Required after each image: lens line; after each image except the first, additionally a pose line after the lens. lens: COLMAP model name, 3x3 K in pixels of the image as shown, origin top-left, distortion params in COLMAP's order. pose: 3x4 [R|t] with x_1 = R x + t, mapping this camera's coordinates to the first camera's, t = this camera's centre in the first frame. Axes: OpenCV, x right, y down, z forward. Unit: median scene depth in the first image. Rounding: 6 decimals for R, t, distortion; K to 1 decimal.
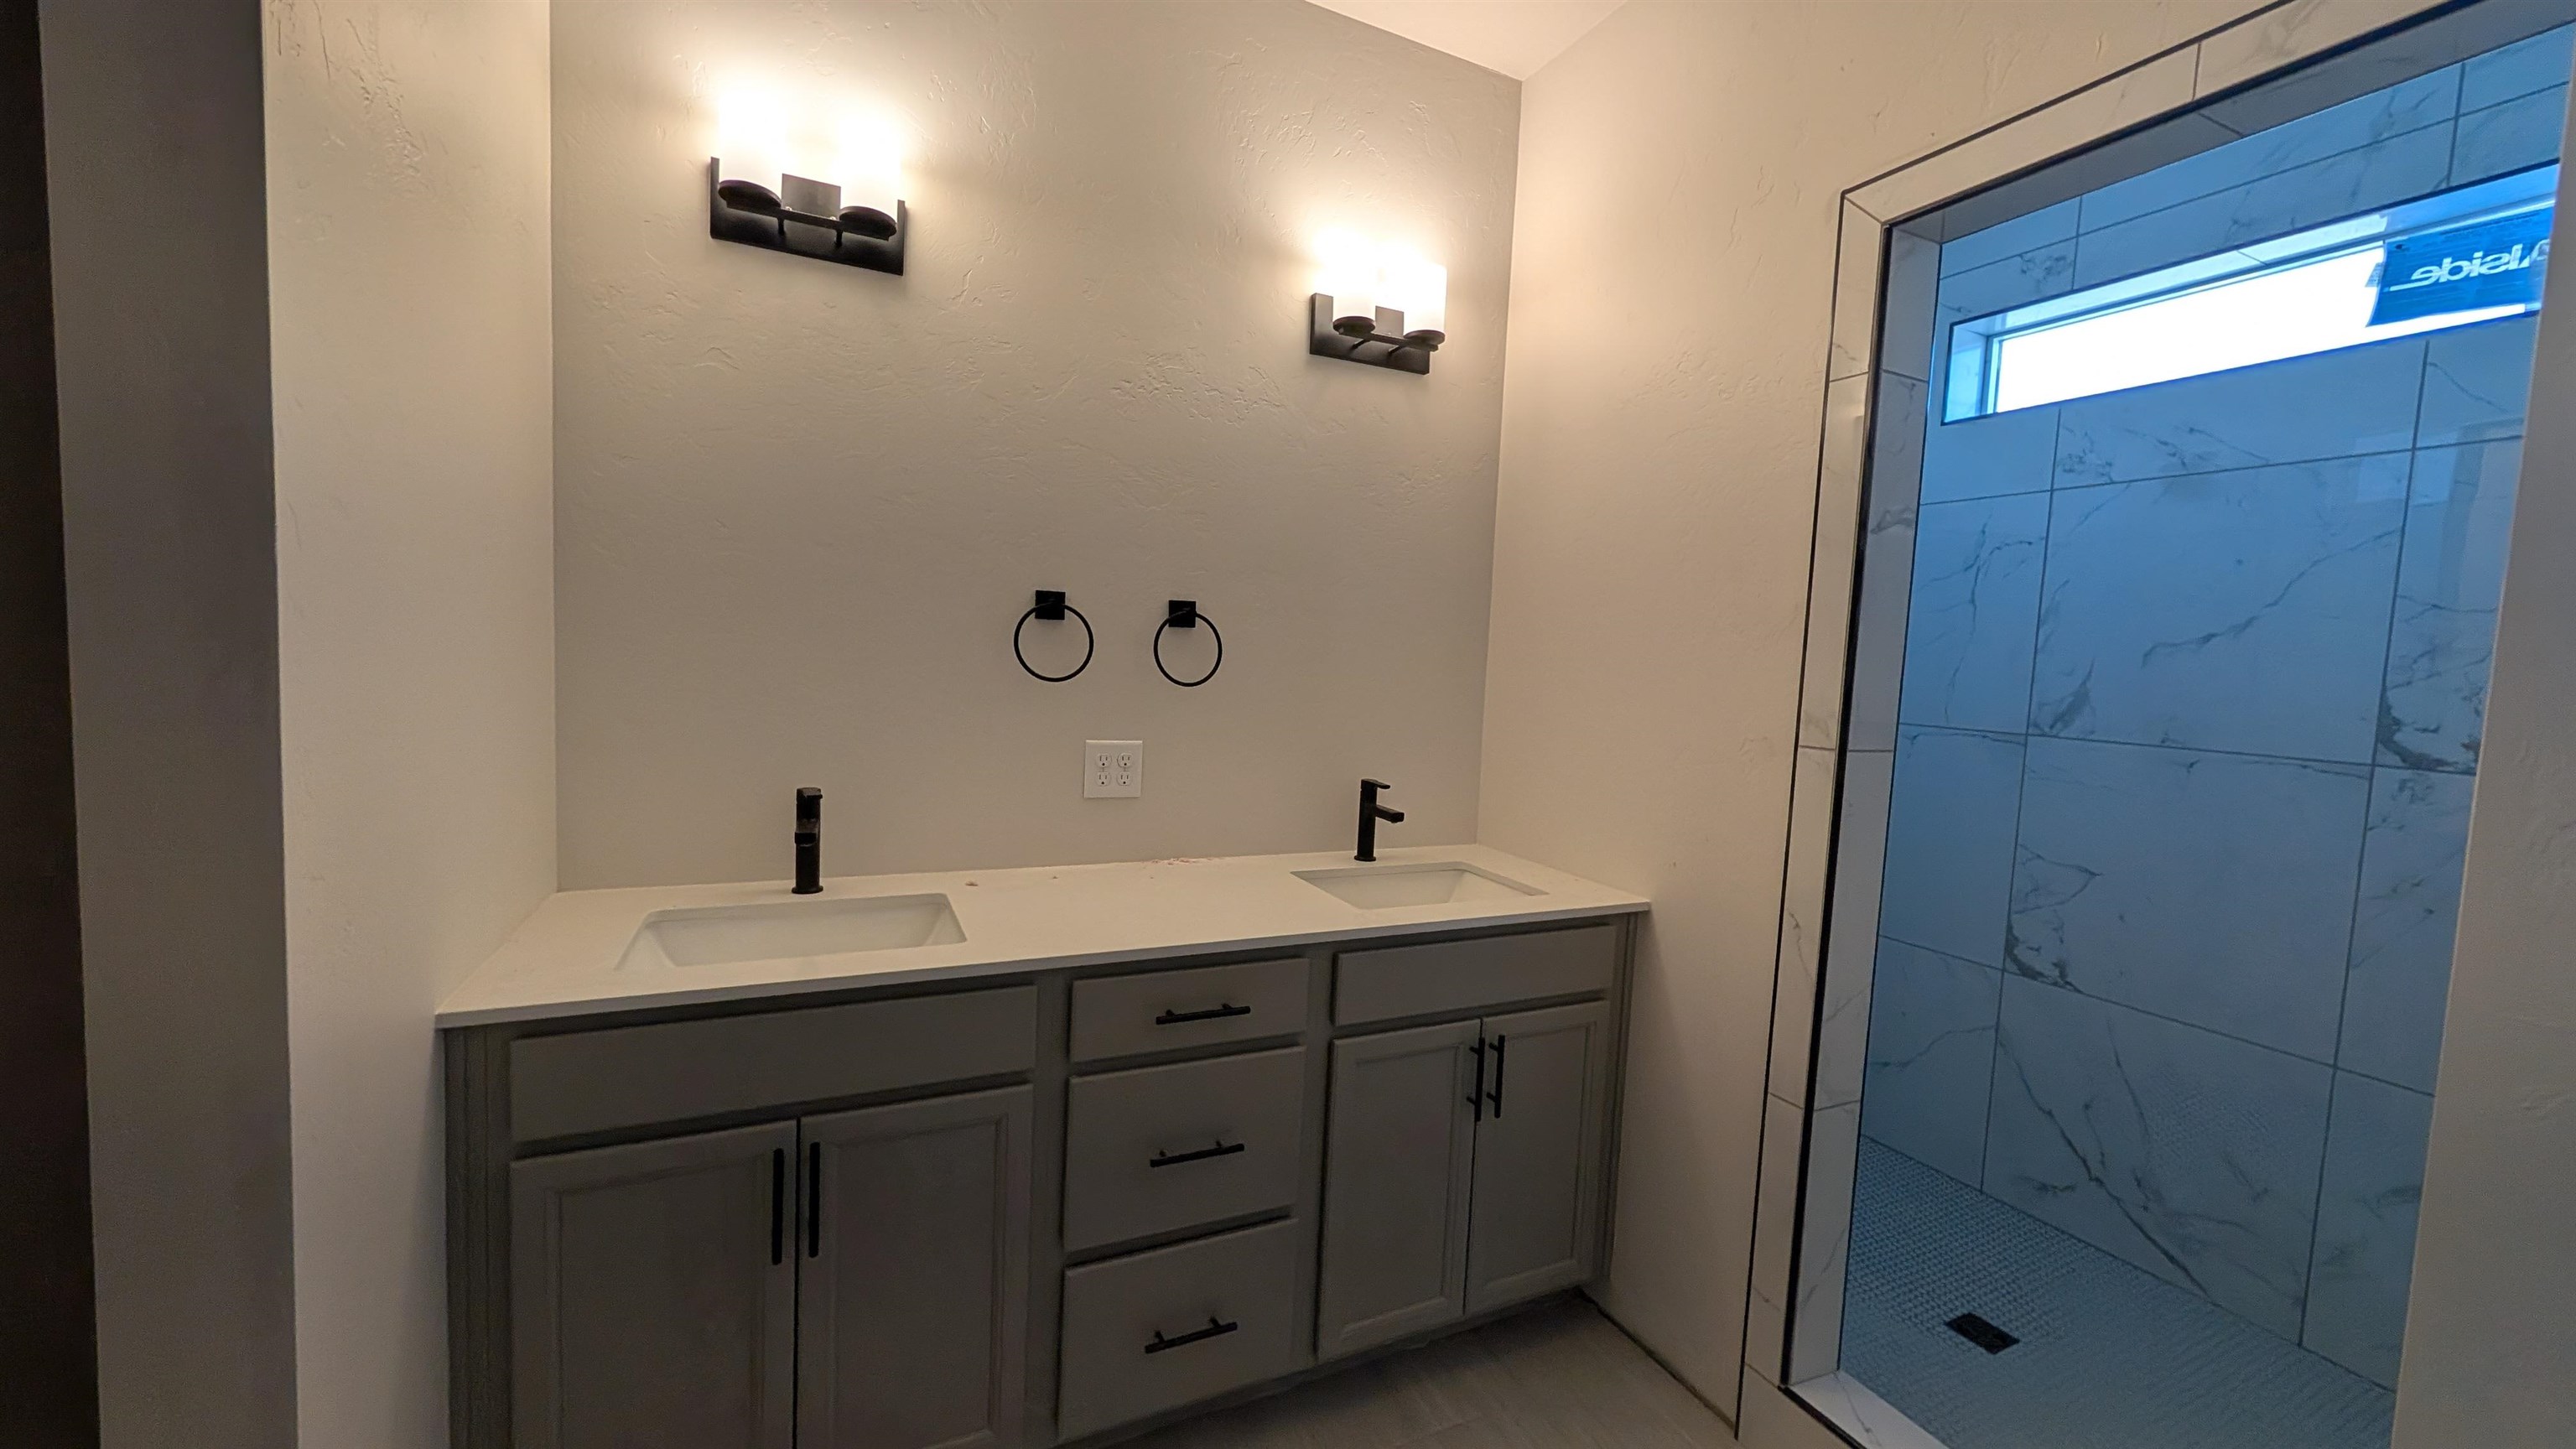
lens RADIAL K [[968.3, 0, 1288.0], [0, 968.3, 724.5], [0, 0, 1]] dist [0.000326, -0.000004]
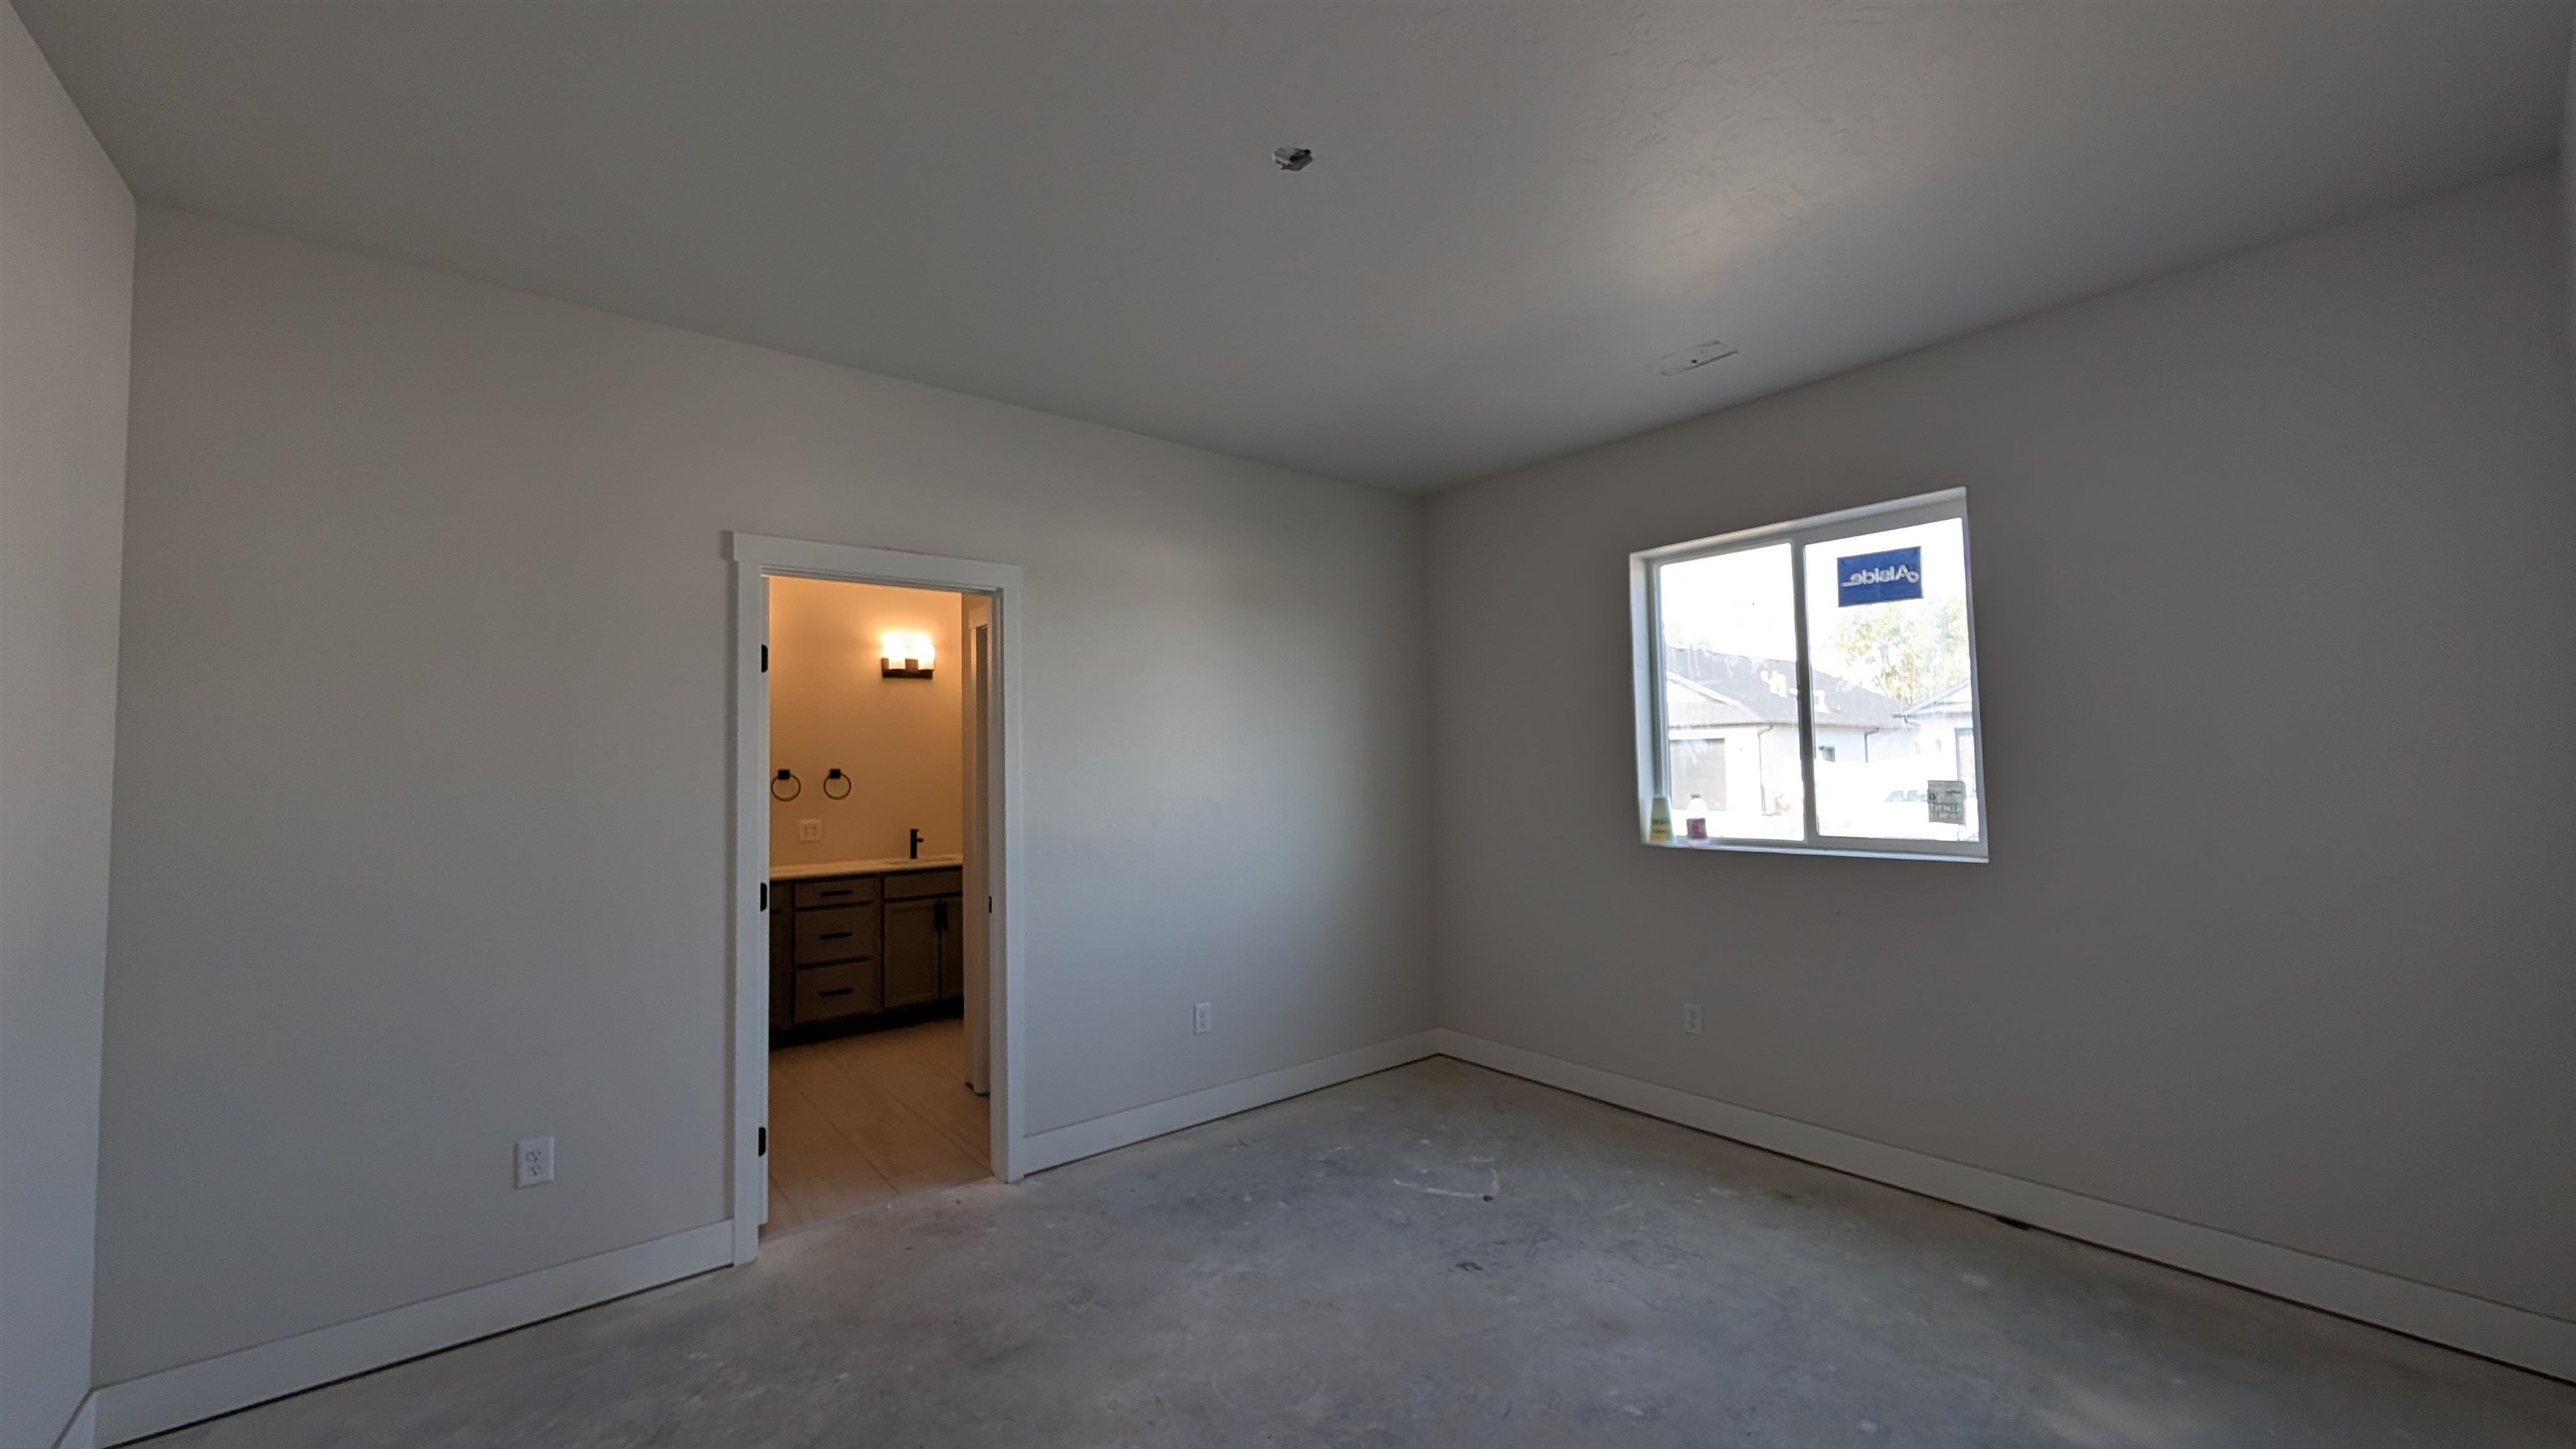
lens RADIAL K [[968.3, 0, 1288.0], [0, 968.3, 724.5], [0, 0, 1]] dist [0.000326, -0.000004]
pose [[0.968319, -0.049484, 0.244764, 0.545425], [0.074135, 0.992945, -0.092547, 0.115723], [-0.238457, 0.107761, 0.965156, -2.311354]]
